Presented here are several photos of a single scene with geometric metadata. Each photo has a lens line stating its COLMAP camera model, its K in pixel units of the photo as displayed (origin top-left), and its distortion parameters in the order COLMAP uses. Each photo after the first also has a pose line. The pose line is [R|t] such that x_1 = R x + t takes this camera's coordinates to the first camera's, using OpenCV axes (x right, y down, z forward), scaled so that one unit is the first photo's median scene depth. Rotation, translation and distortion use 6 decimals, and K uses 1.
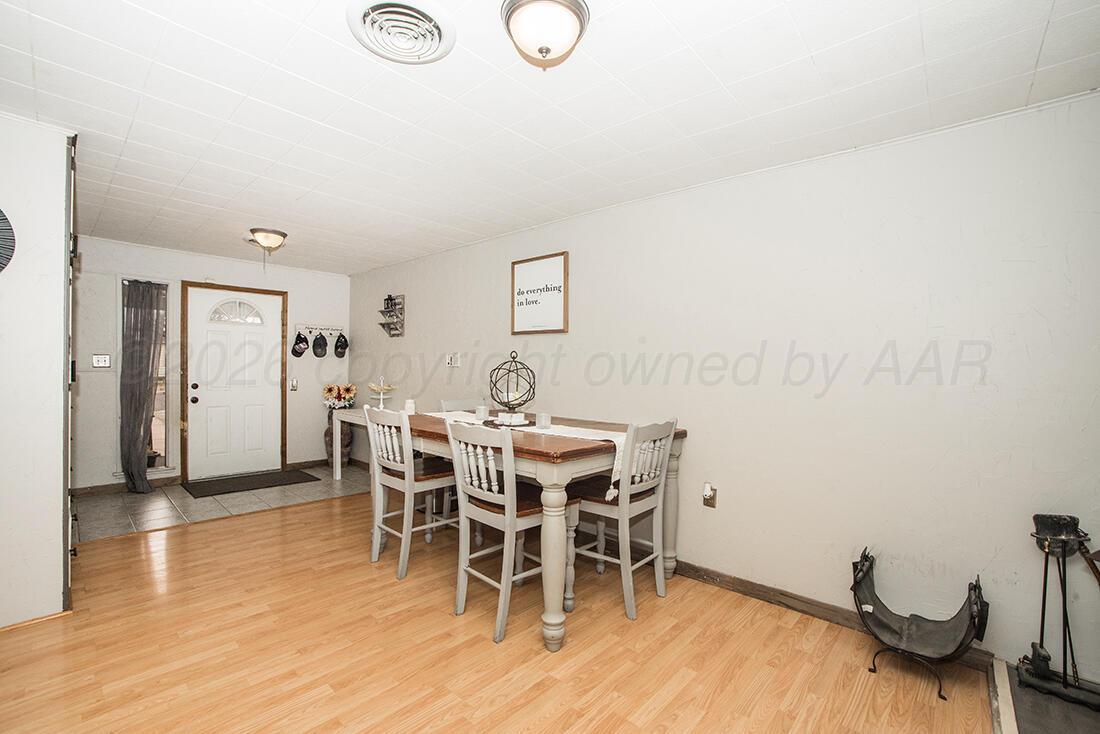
lens RADIAL K [[490.8, 0, 517.6], [0, 490.8, 376.0], [0, 0, 1]] dist [-0.042096, 0.011038]
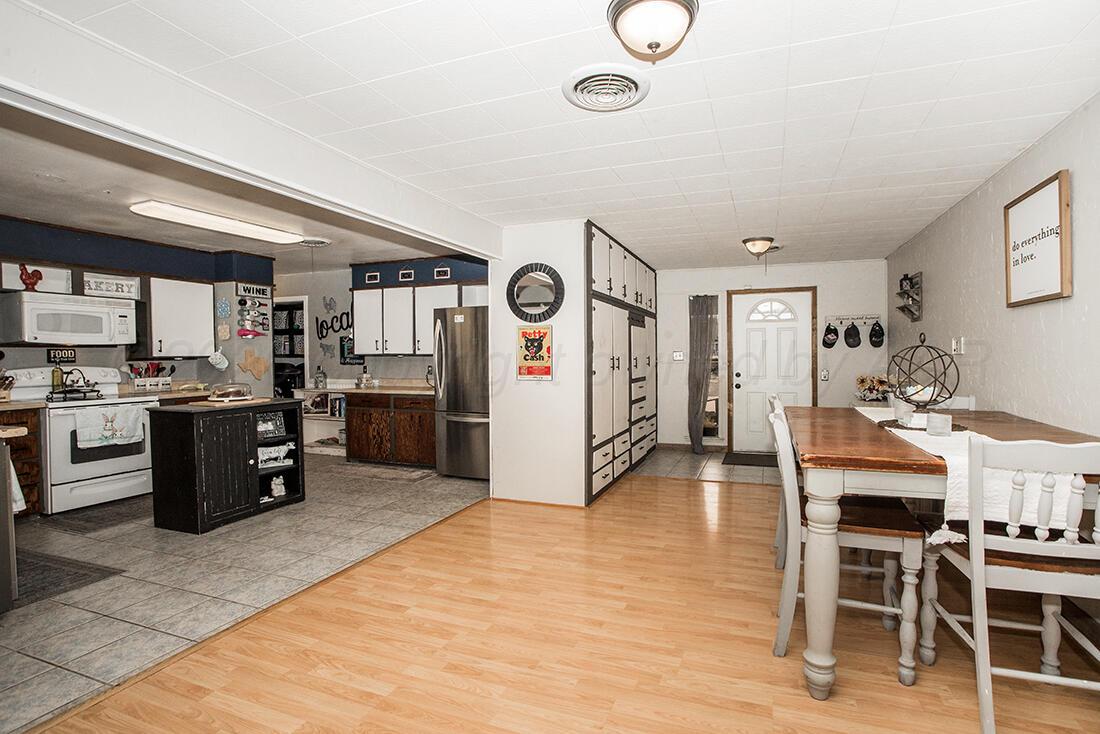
lens RADIAL K [[490.8, 0, 611.3], [0, 490.8, 366.3], [0, 0, 1]] dist [-0.042096, 0.011038]
pose [[0.452915, -0.001643, -0.891552, 0.309303], [-0.001855, 0.999994, -0.002785, 0.003767], [0.891552, 0.002915, 0.452910, 0.152637]]
